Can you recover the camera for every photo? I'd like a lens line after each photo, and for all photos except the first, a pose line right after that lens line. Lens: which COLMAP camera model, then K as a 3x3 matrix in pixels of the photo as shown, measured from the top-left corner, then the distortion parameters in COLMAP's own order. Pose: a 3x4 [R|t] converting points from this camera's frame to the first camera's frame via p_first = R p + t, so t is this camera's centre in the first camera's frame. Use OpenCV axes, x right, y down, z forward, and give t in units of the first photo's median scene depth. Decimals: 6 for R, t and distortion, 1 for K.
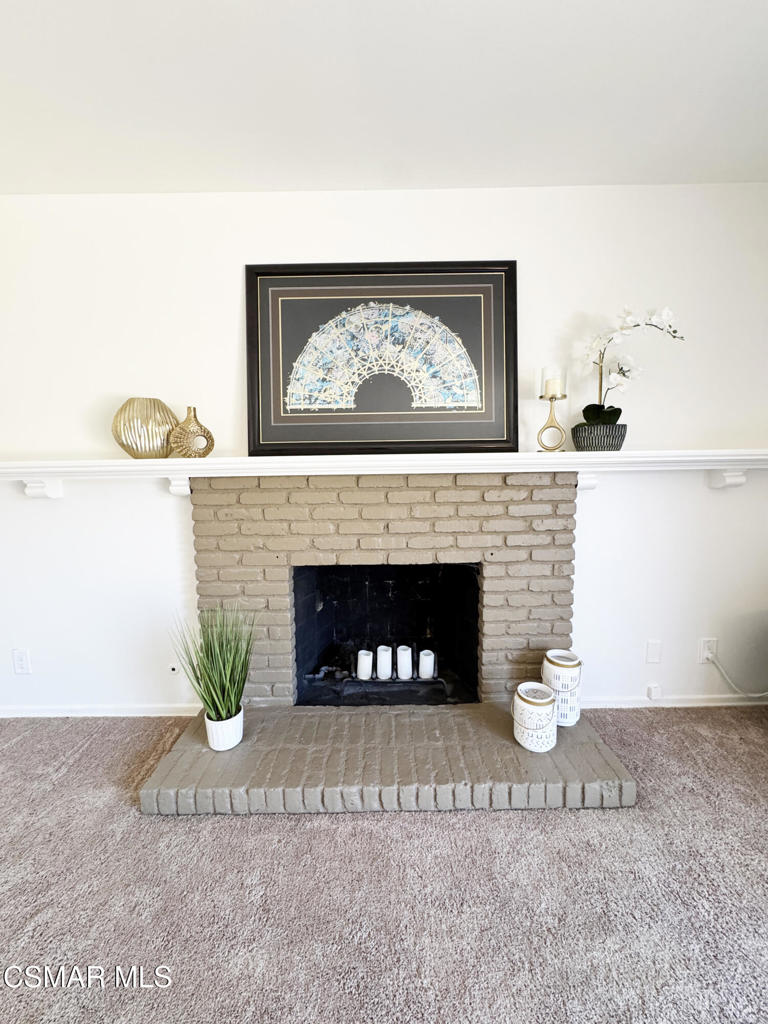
lens RADIAL K [[406.8, 0, 389.6], [0, 406.8, 504.1], [0, 0, 1]] dist [0.000983, -0.000448]
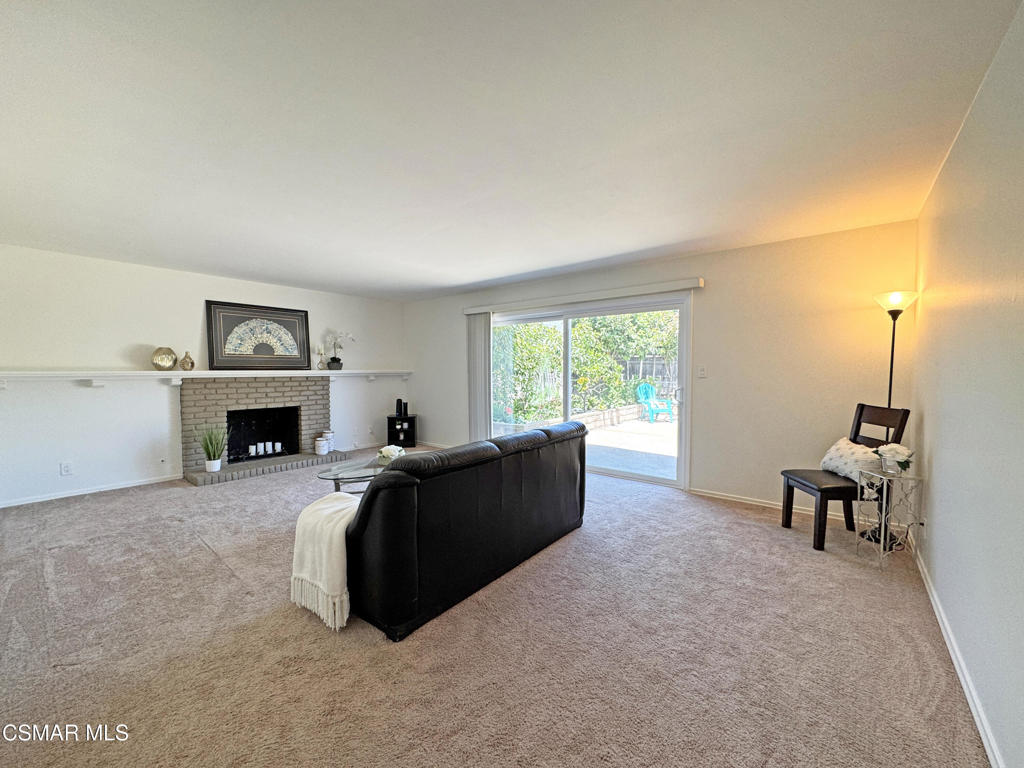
lens RADIAL K [[406.8, 0, 511.8], [0, 406.8, 381.6], [0, 0, 1]] dist [0.000983, -0.000448]
pose [[0.627165, -0.009055, 0.778834, -1.173552], [0.074229, 0.996076, -0.048192, 0.232019], [-0.775341, 0.088036, 0.625376, -2.191076]]
